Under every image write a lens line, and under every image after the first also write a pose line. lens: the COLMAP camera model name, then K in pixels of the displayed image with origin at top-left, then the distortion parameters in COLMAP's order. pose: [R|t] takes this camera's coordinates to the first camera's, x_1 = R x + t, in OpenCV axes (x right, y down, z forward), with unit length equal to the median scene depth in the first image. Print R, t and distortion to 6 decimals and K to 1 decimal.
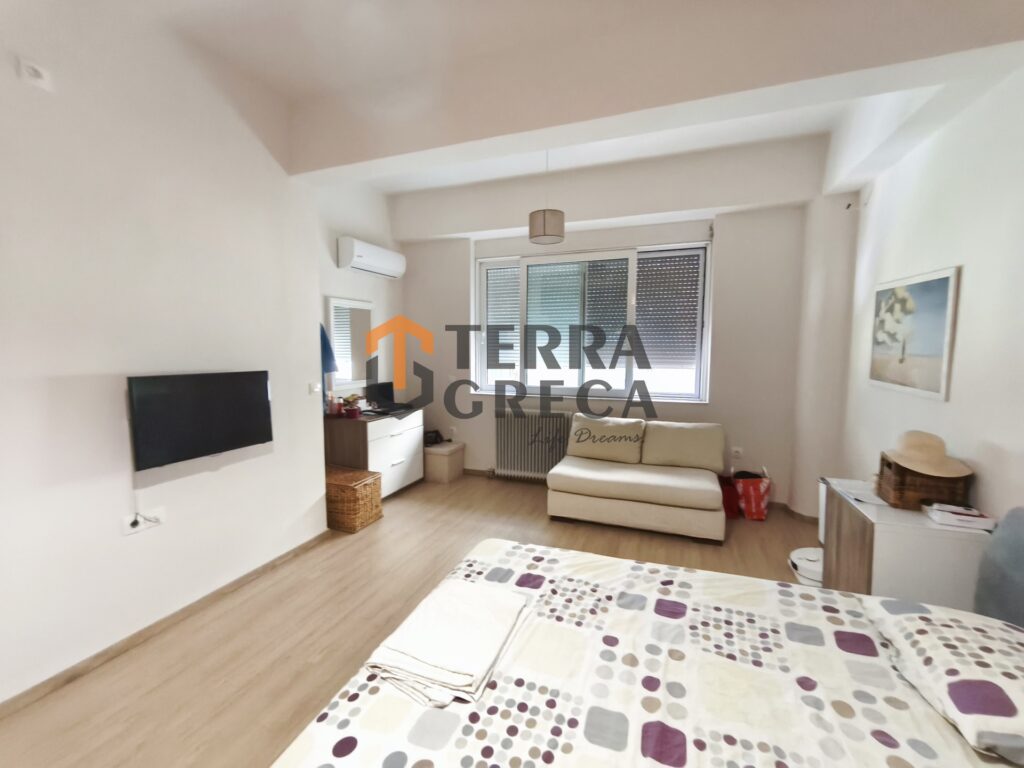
lens RADIAL K [[428.3, 0, 511.8], [0, 428.3, 383.4], [0, 0, 1]] dist [-0.003675, 0.000203]
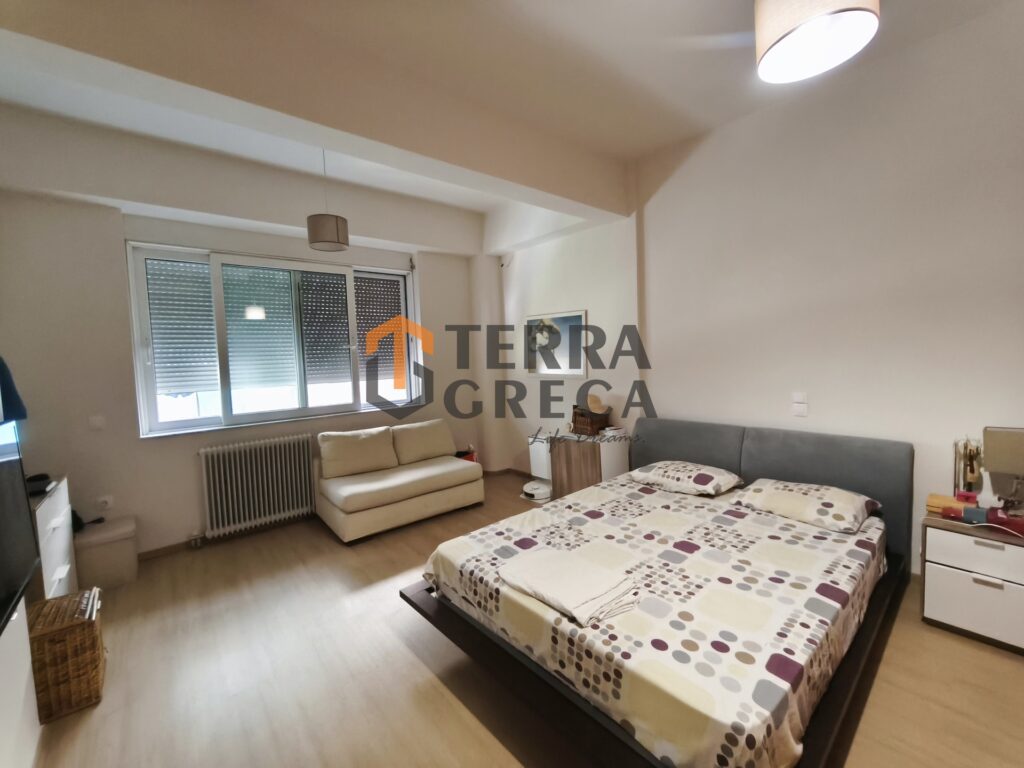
lens RADIAL K [[428.3, 0, 513.6], [0, 428.3, 380.2], [0, 0, 1]] dist [-0.003675, 0.000203]
pose [[0.483685, -0.068722, 0.872540, -0.984181], [0.116308, 0.993118, 0.013744, -0.019660], [-0.867480, 0.094836, 0.488350, 0.384936]]
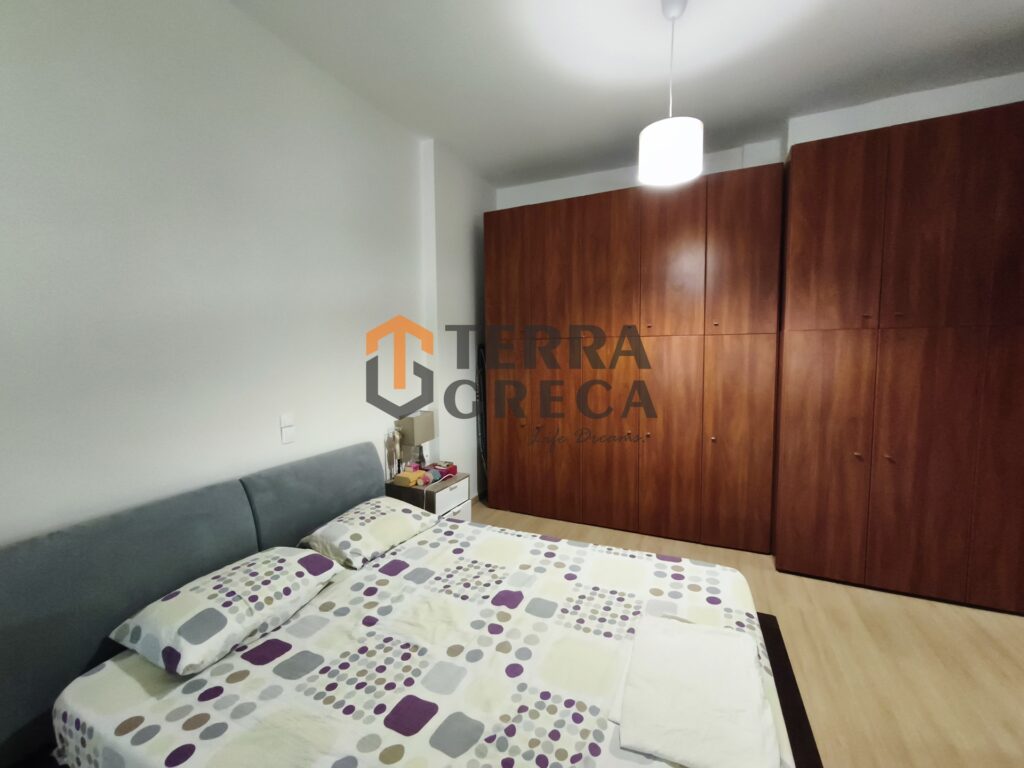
lens RADIAL K [[428.3, 0, 512.8], [0, 428.3, 377.9], [0, 0, 1]] dist [-0.003675, 0.000203]
pose [[-0.998090, 0.006501, 0.061429, 0.137587], [0.016133, 0.987367, 0.157626, -0.119754], [-0.059628, 0.158316, -0.985586, 1.411713]]
